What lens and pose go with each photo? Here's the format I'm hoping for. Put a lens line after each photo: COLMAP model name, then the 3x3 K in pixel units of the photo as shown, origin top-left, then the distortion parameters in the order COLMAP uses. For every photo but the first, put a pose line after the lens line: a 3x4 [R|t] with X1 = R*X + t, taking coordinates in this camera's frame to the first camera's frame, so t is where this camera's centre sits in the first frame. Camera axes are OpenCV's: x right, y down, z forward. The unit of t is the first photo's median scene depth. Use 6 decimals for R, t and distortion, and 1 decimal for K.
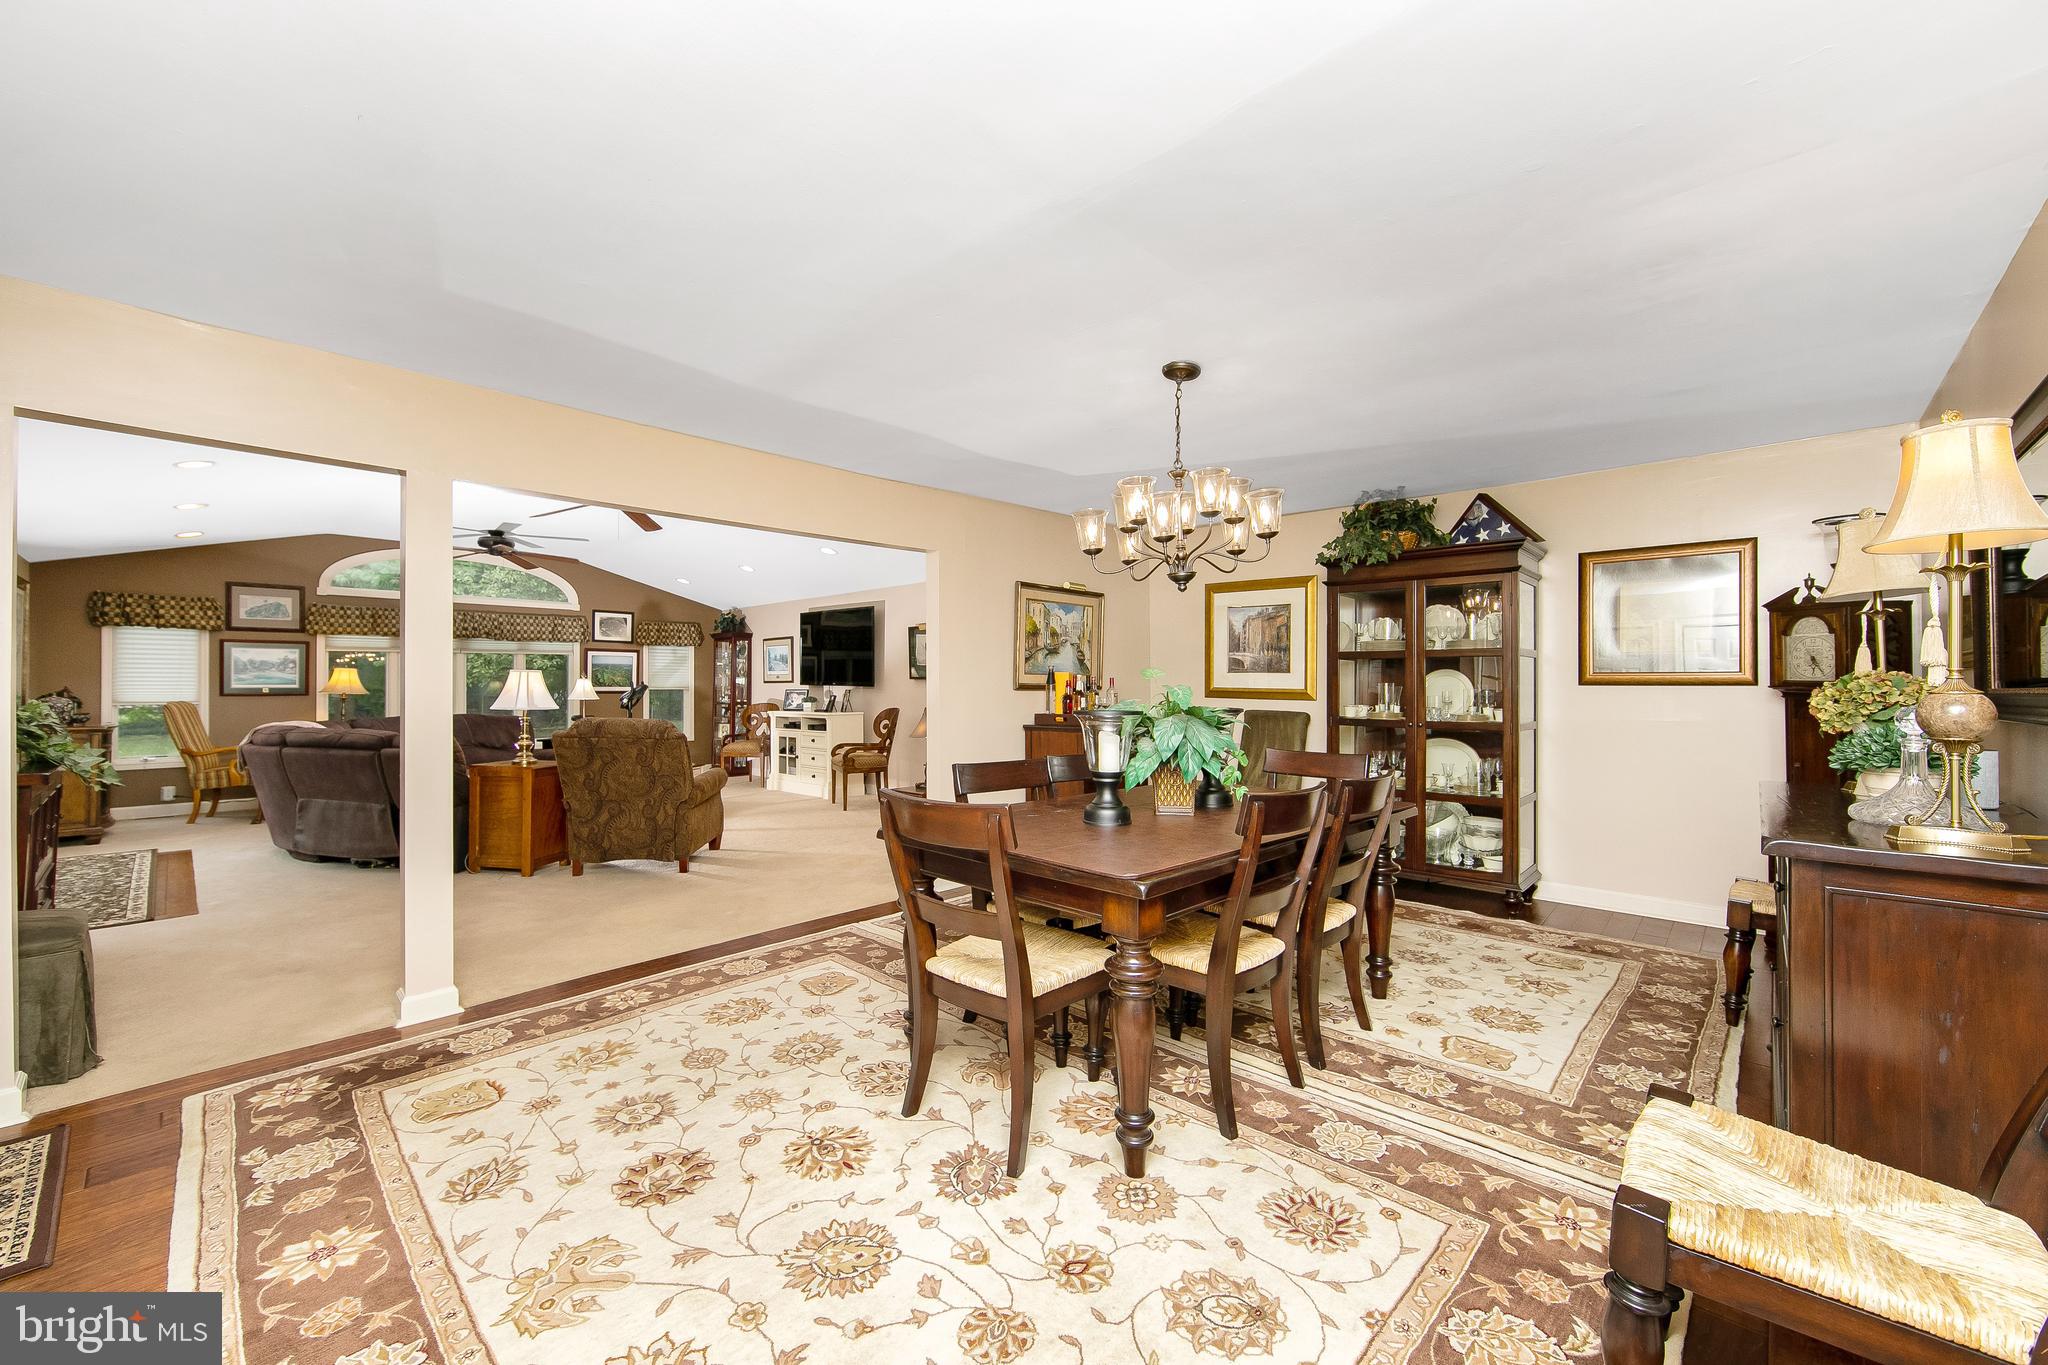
lens RADIAL K [[805.4, 0, 1013.8], [0, 805.4, 684.5], [0, 0, 1]] dist [-0.002512, 0.000007]
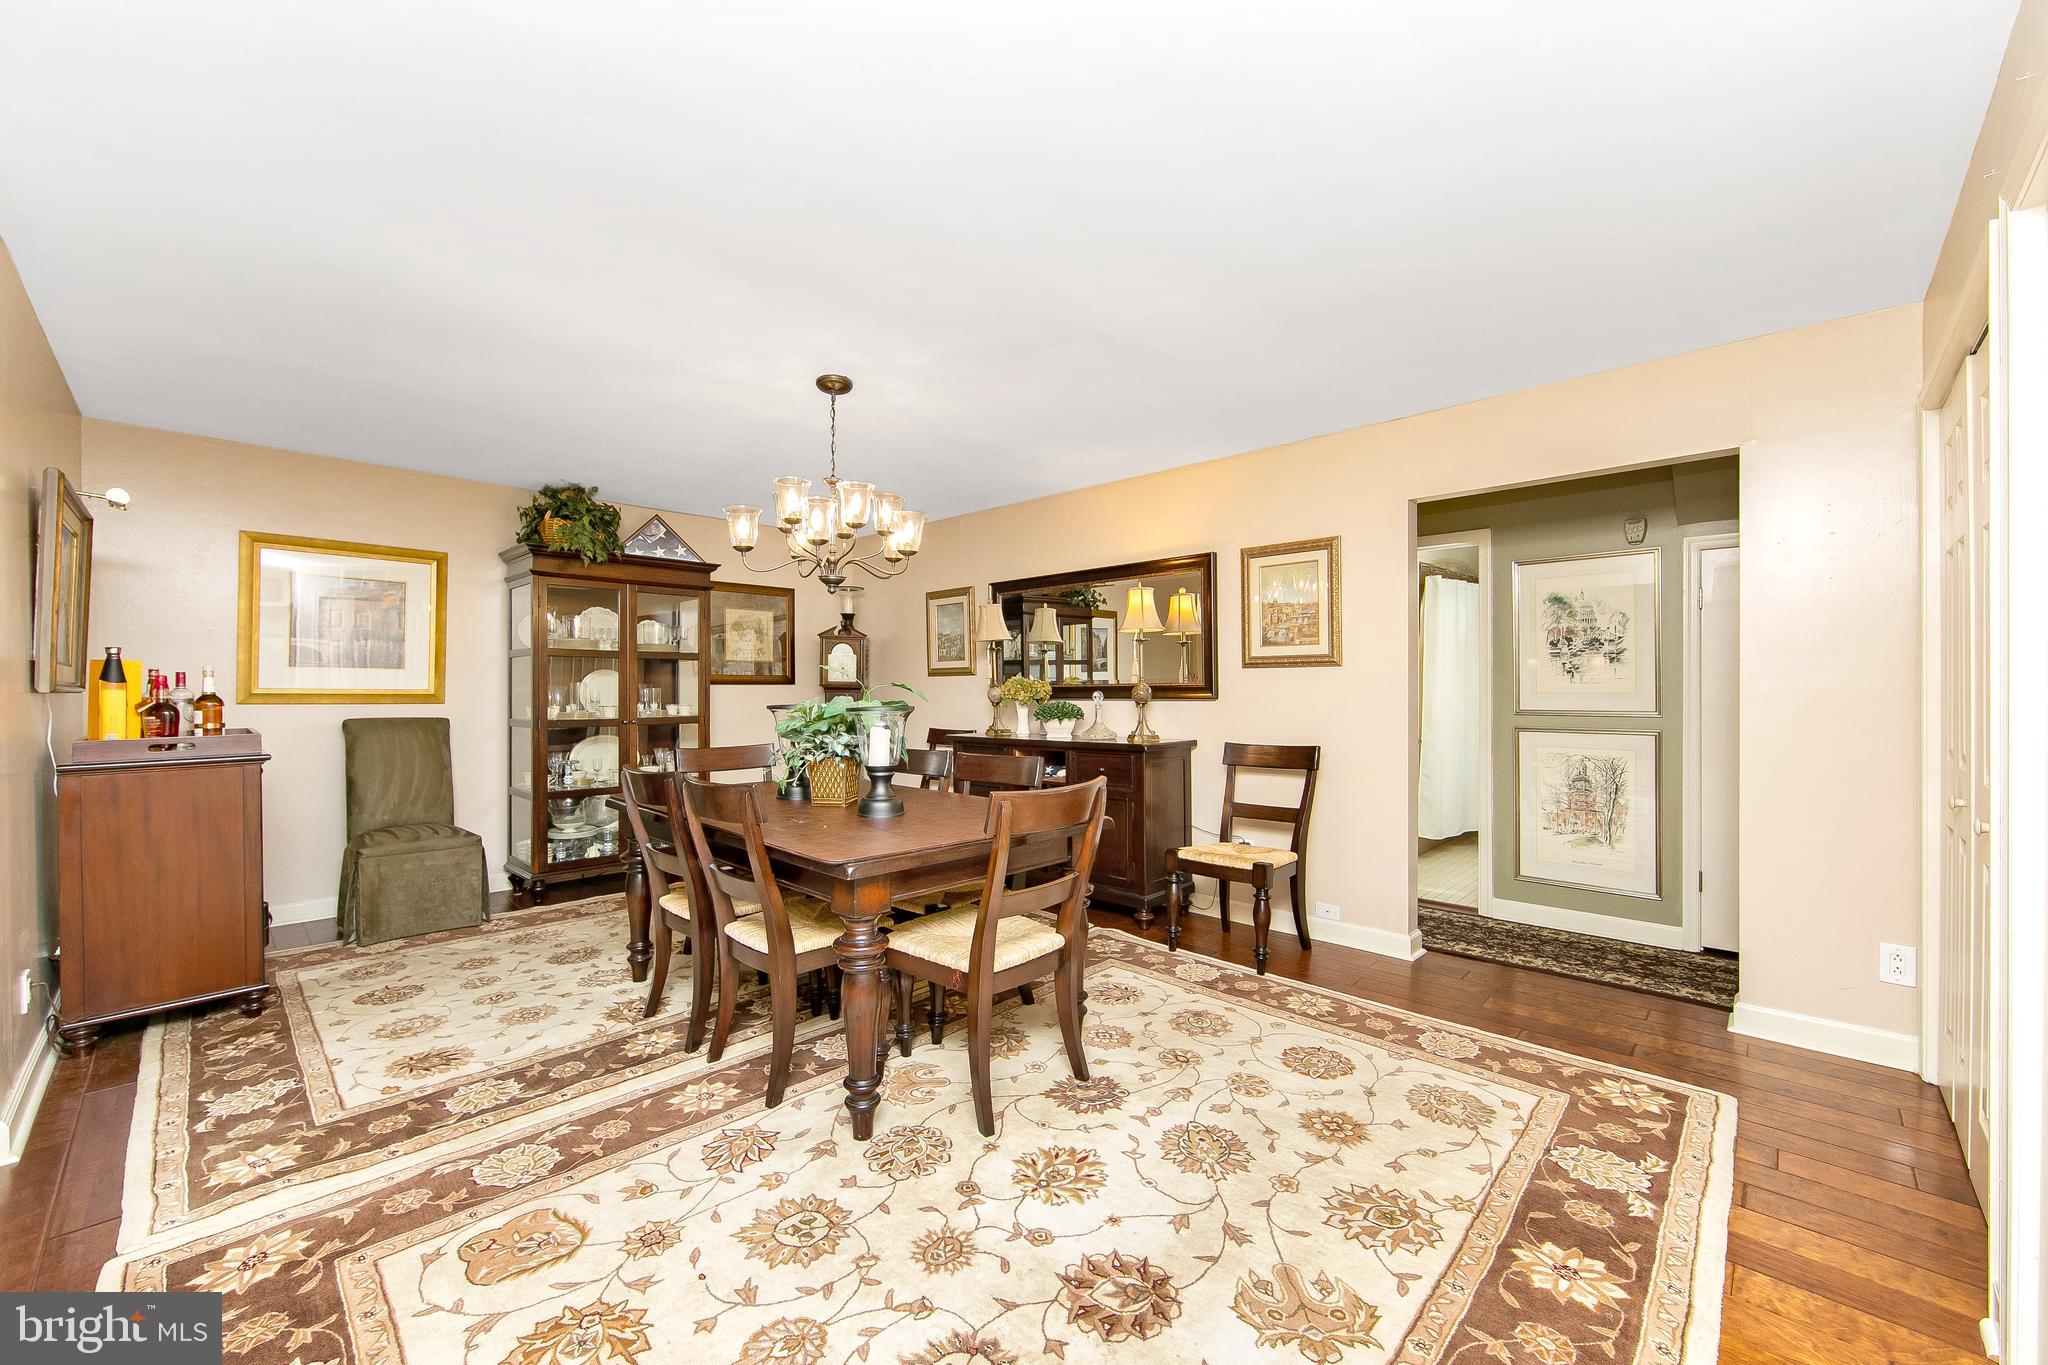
lens RADIAL K [[805.4, 0, 1013.8], [0, 805.4, 684.5], [0, 0, 1]] dist [-0.002512, 0.000007]
pose [[0.016843, -0.003664, 0.999851, -0.903871], [0.004327, 0.999984, 0.003592, 0.000300], [-0.999849, 0.004266, 0.016858, 0.796076]]
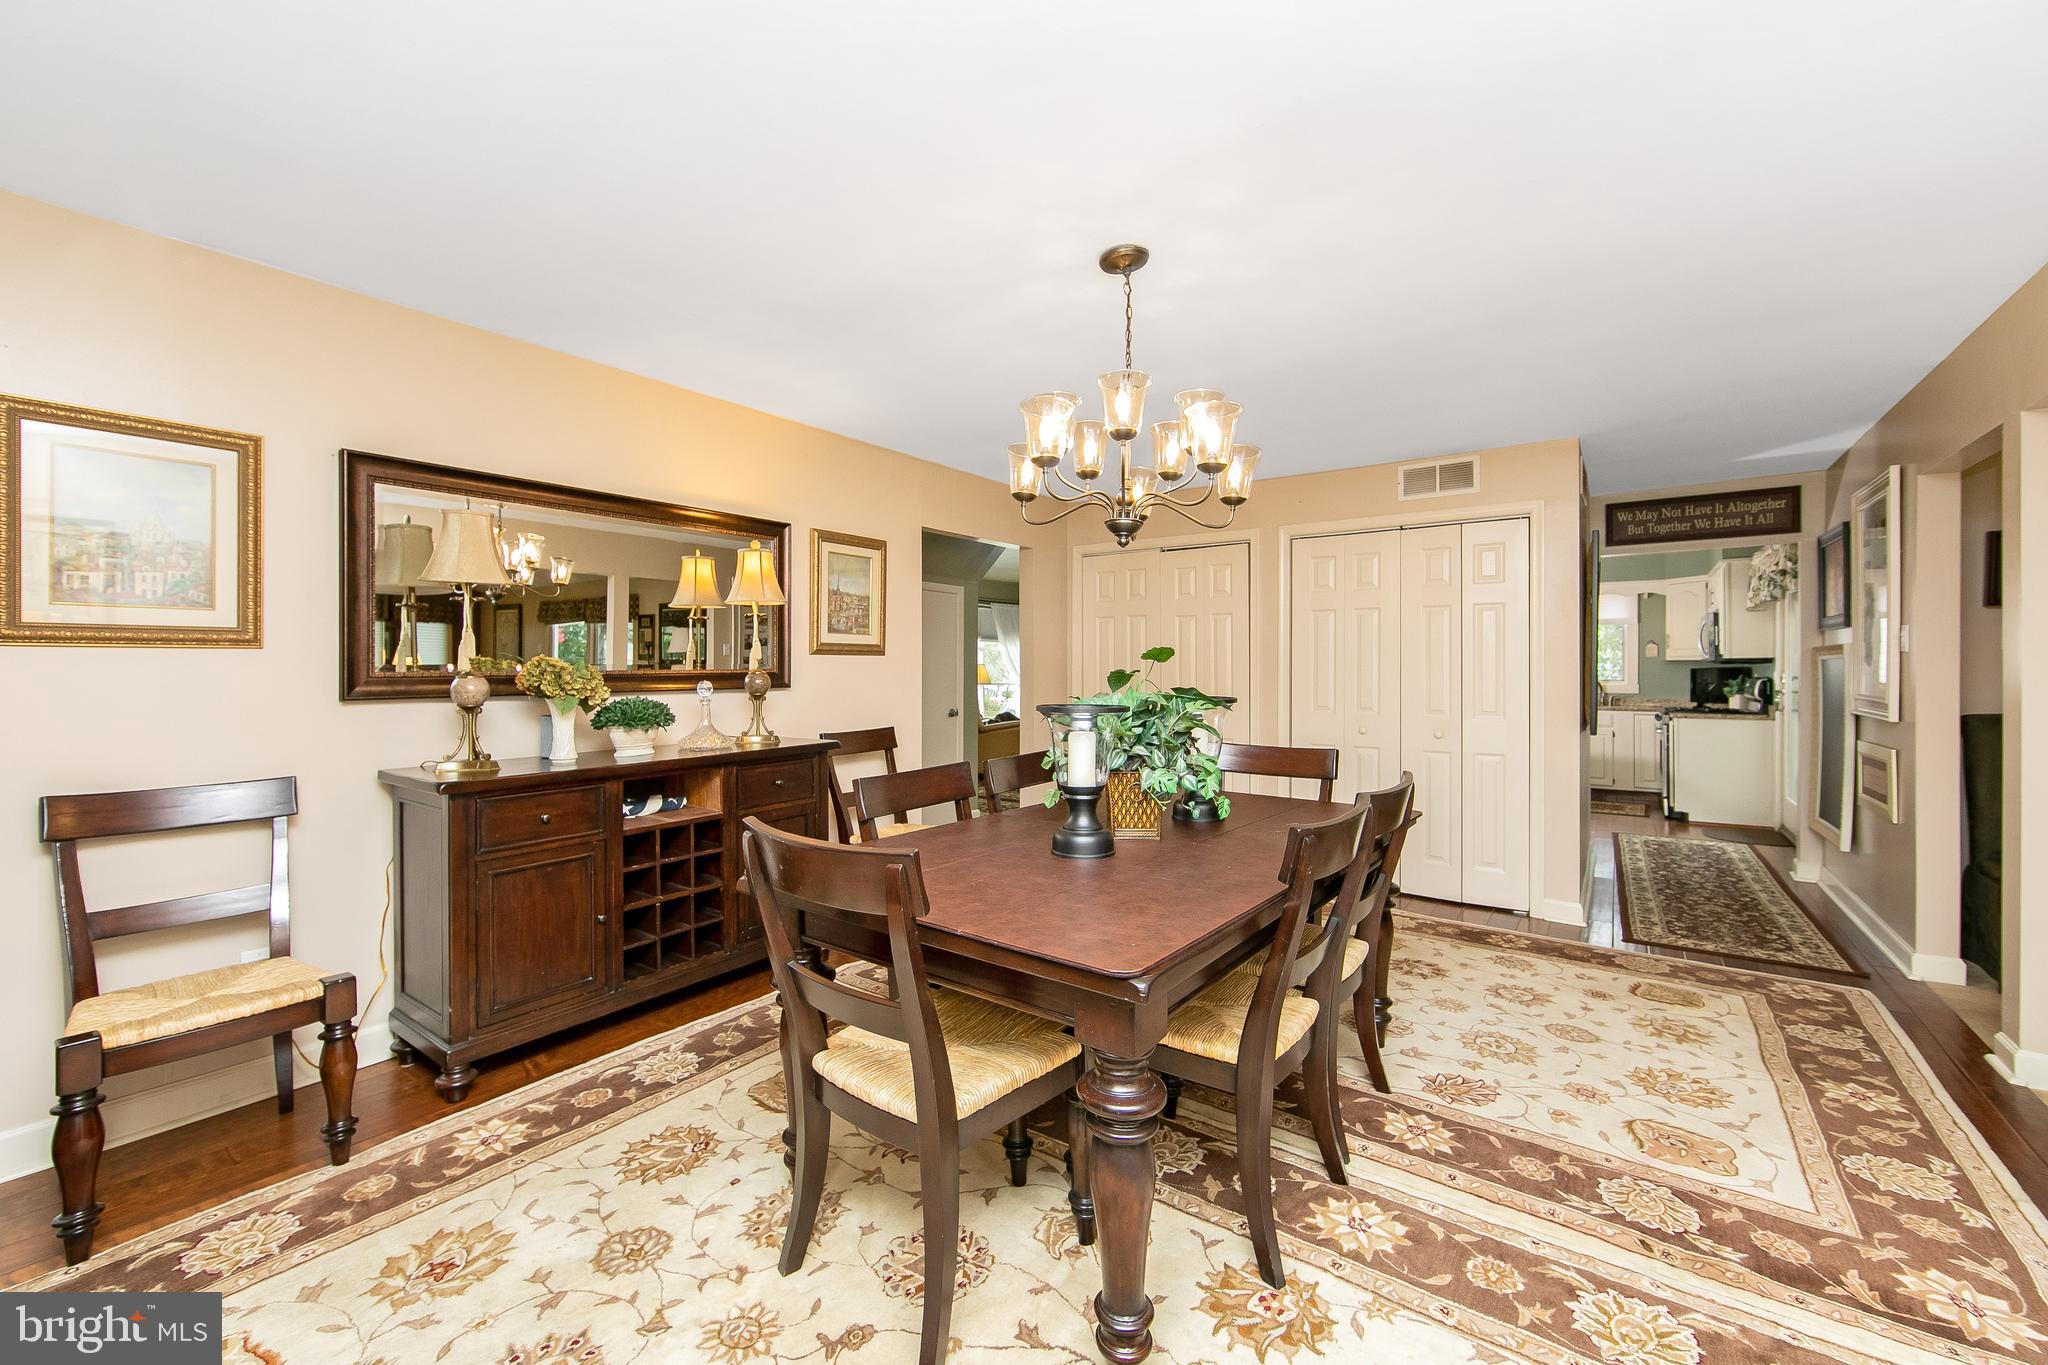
lens RADIAL K [[826.3, 0, 1009.6], [0, 826.3, 670.9], [0, 0, 1]] dist [-0.007757, -0.000043]
pose [[-0.992941, -0.002855, -0.118573, 0.433108], [-0.002731, 0.999996, -0.001206, 0.006901], [0.118576, -0.000873, -0.992945, 1.878392]]
